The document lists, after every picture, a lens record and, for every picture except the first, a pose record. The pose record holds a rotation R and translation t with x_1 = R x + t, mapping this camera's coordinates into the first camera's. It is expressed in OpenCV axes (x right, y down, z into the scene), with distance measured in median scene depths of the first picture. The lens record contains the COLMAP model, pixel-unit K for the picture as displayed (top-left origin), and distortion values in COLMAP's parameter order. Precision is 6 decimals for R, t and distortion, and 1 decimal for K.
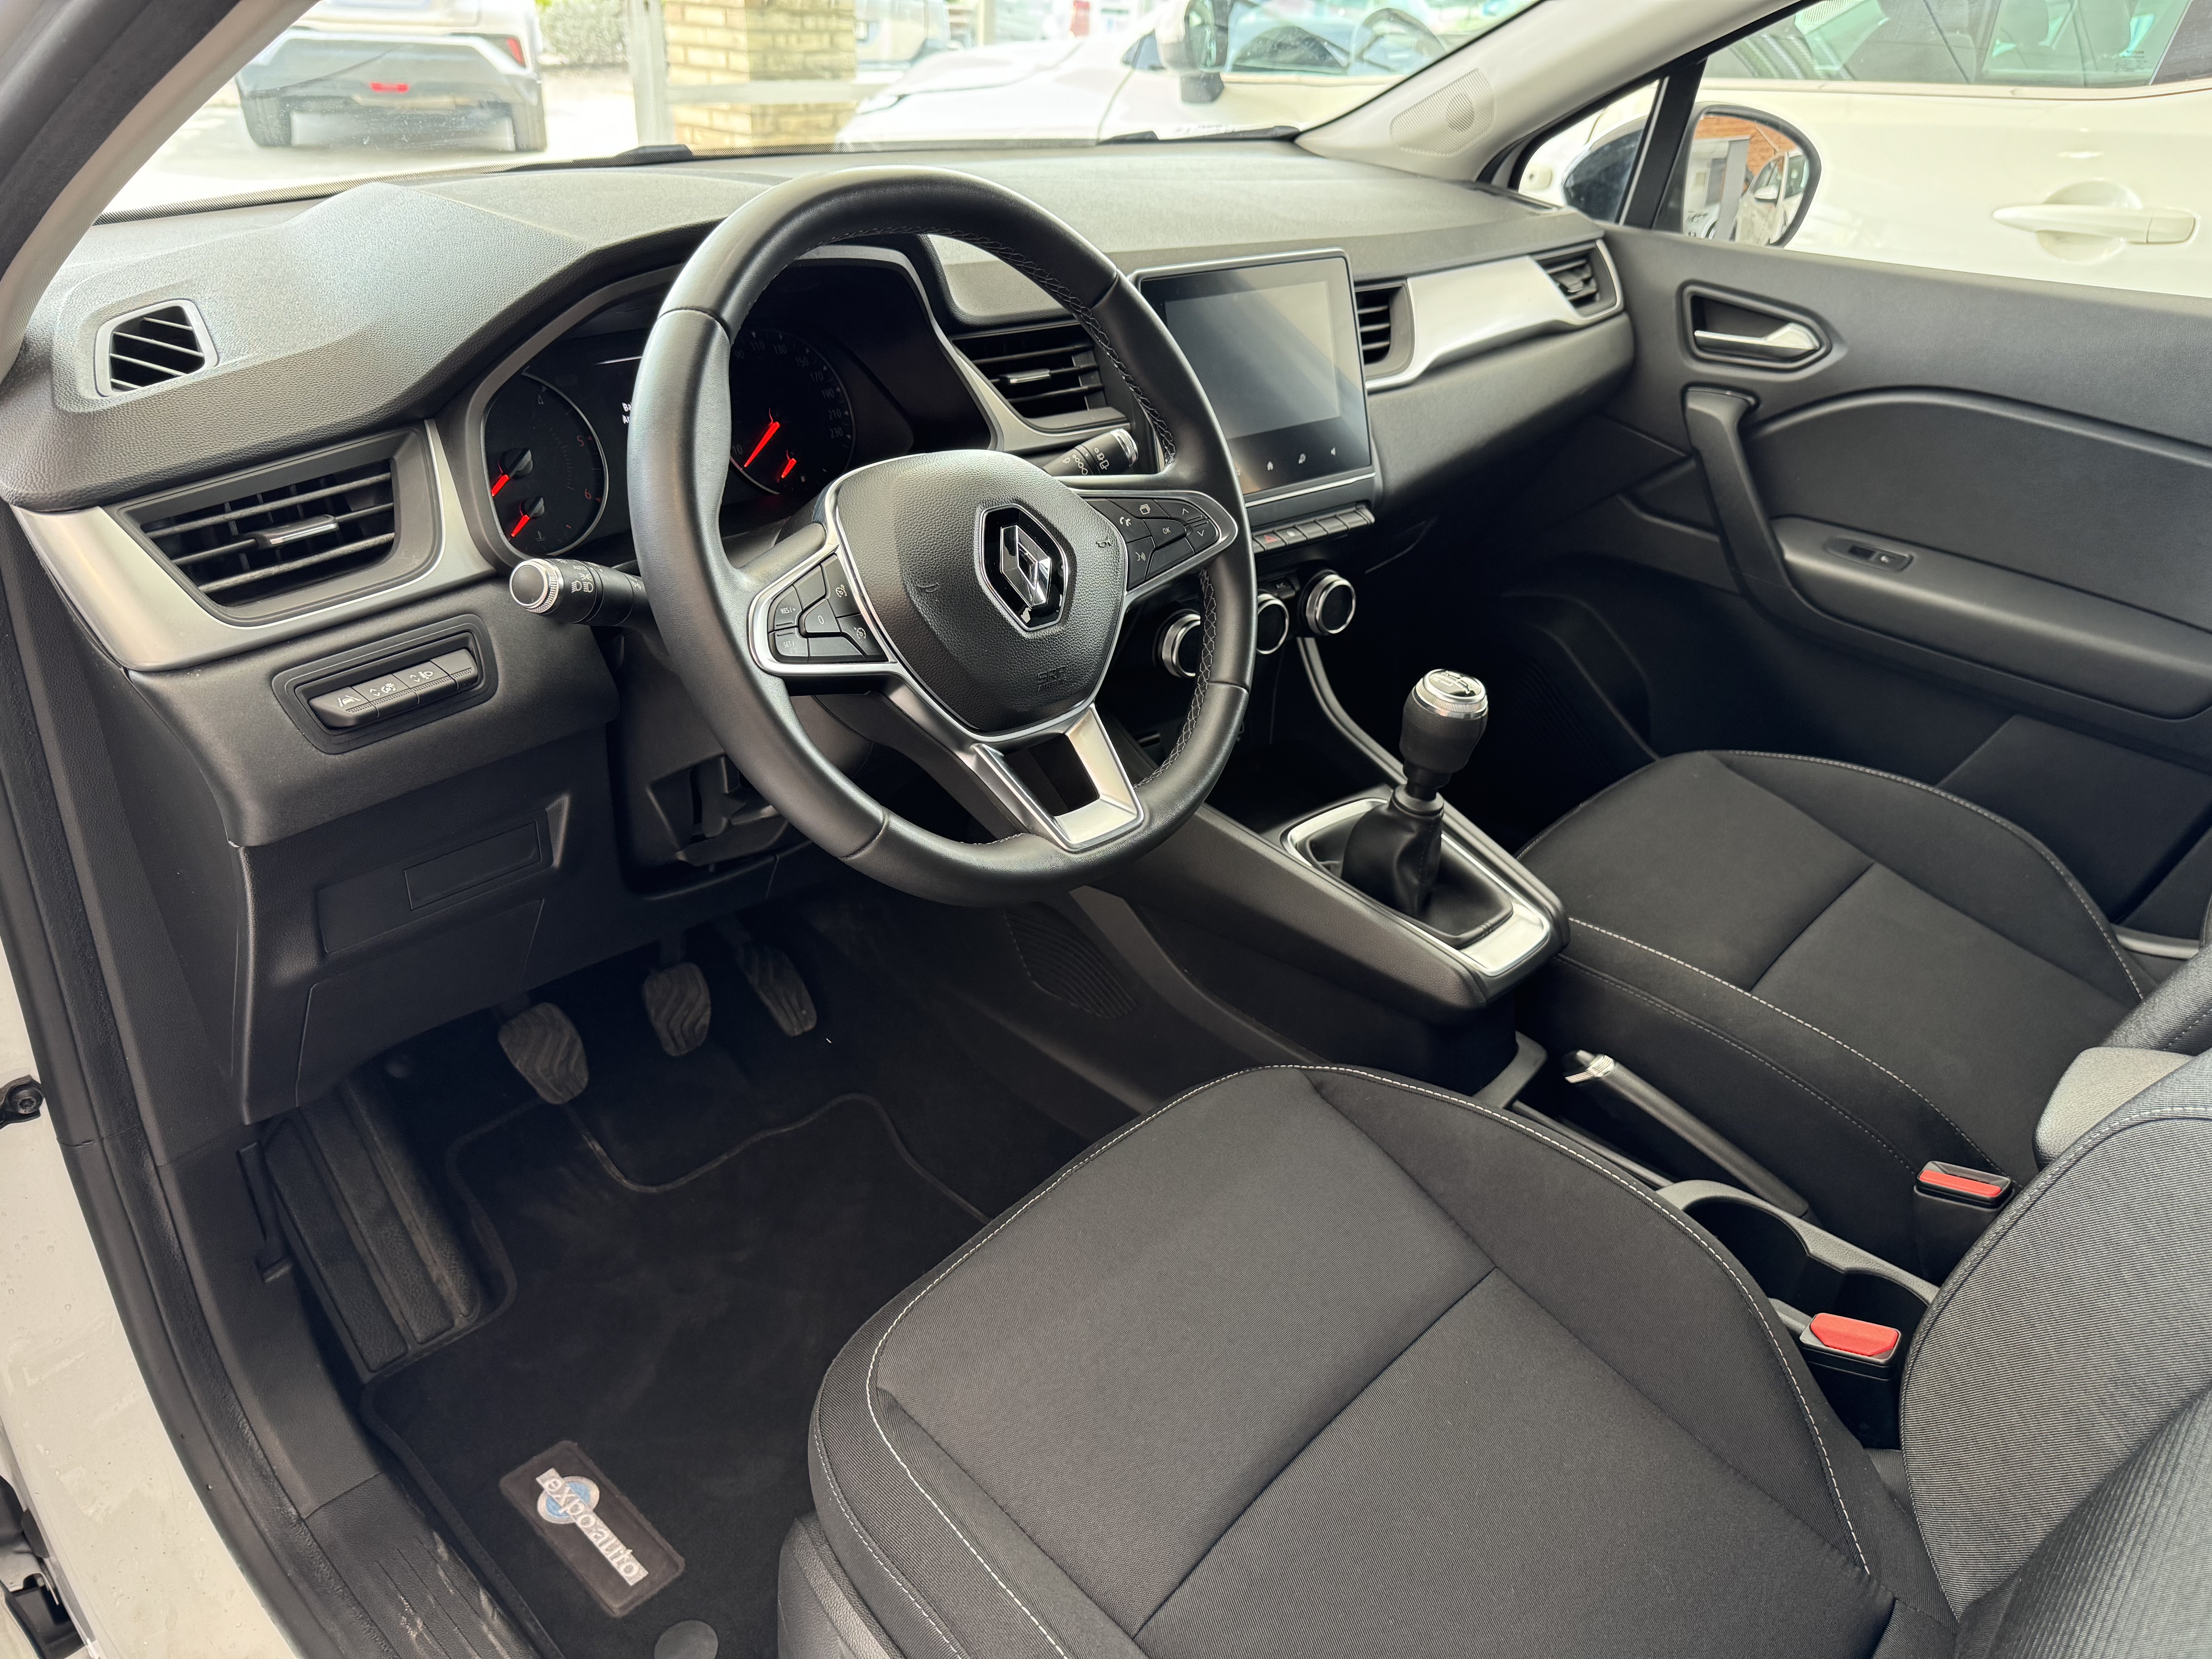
lens RADIAL K [[1592.0, 0, 1106.0], [0, 1592.0, 829.5], [0, 0, 1]] dist [0.051127, -0.049945]
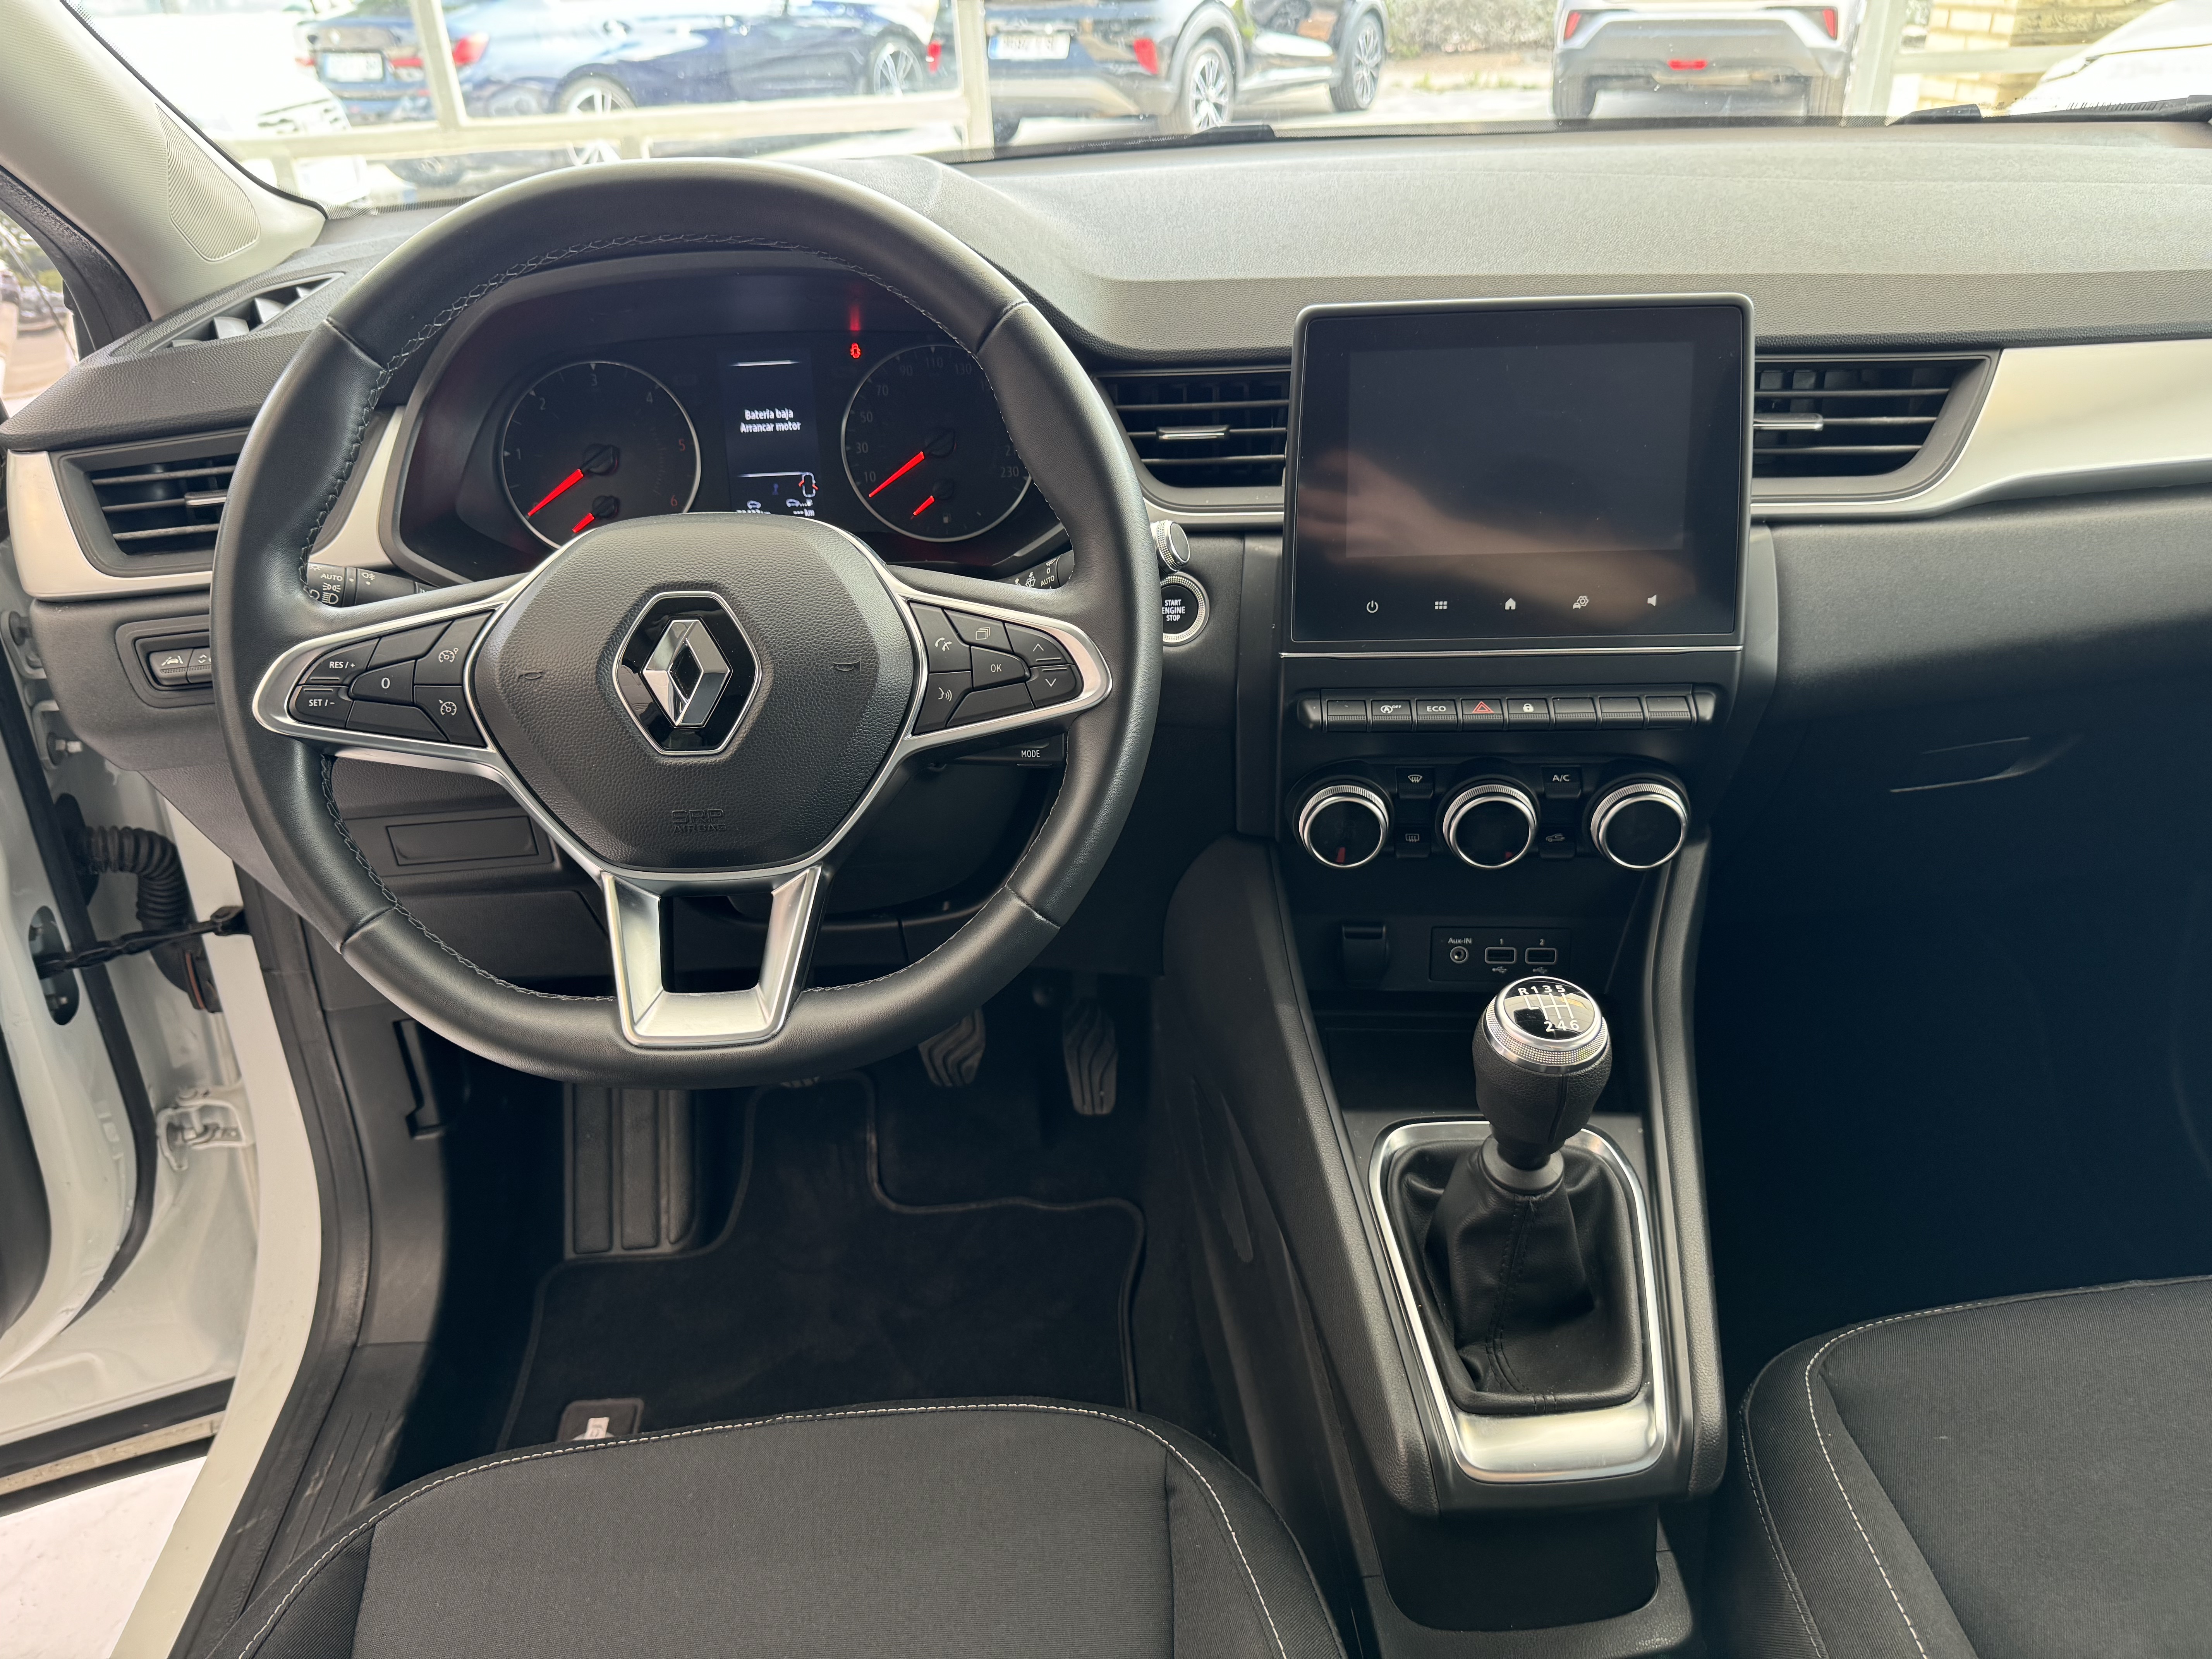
lens RADIAL K [[1590.1, 0, 1076.0], [0, 1590.1, 804.7], [0, 0, 1]] dist [0.033778, -0.027988]
pose [[0.727121, 0.269739, -0.631298, 0.388575], [-0.268798, 0.958019, 0.099741, -0.152585], [0.631699, 0.097168, 0.769100, 0.344917]]
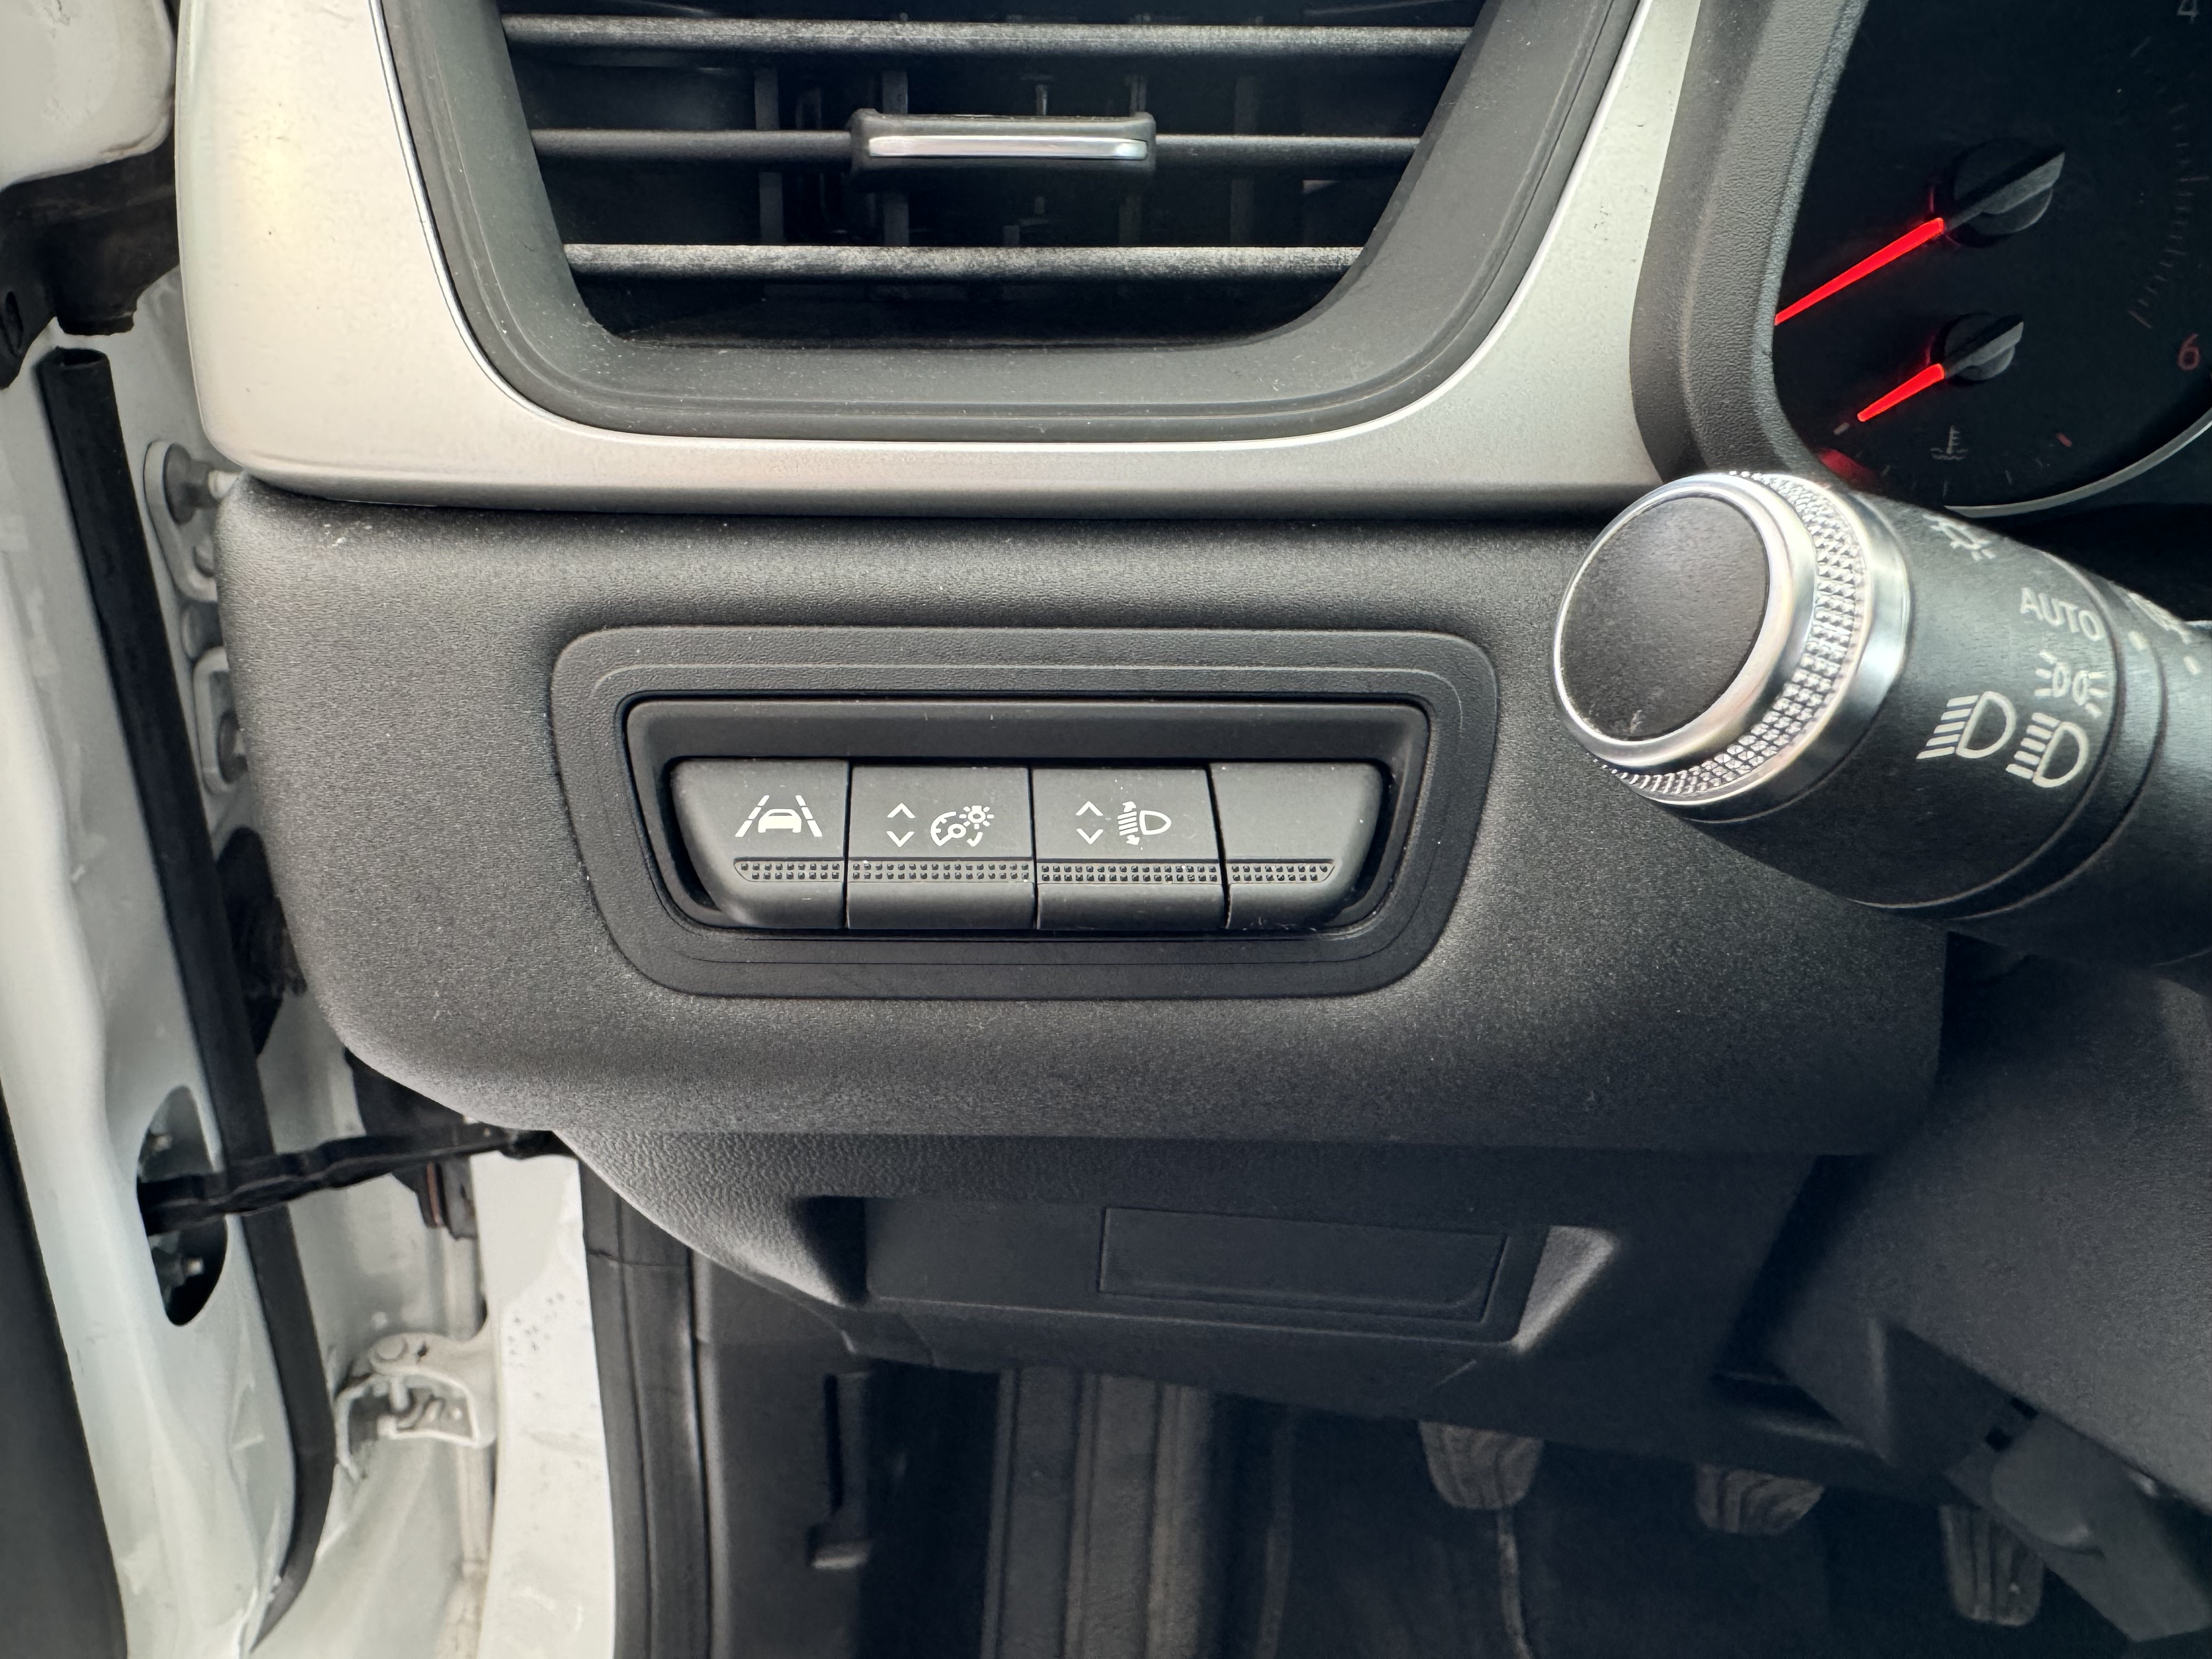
lens RADIAL K [[1602.7, 0, 1002.5], [0, 1602.7, 826.1], [0, 0, 1]] dist [0.020993, -0.000361]
pose [[0.612289, 0.413712, -0.673754, -0.172251], [-0.384973, 0.900329, 0.202985, -0.085273], [0.690578, 0.135091, 0.710530, 0.510231]]
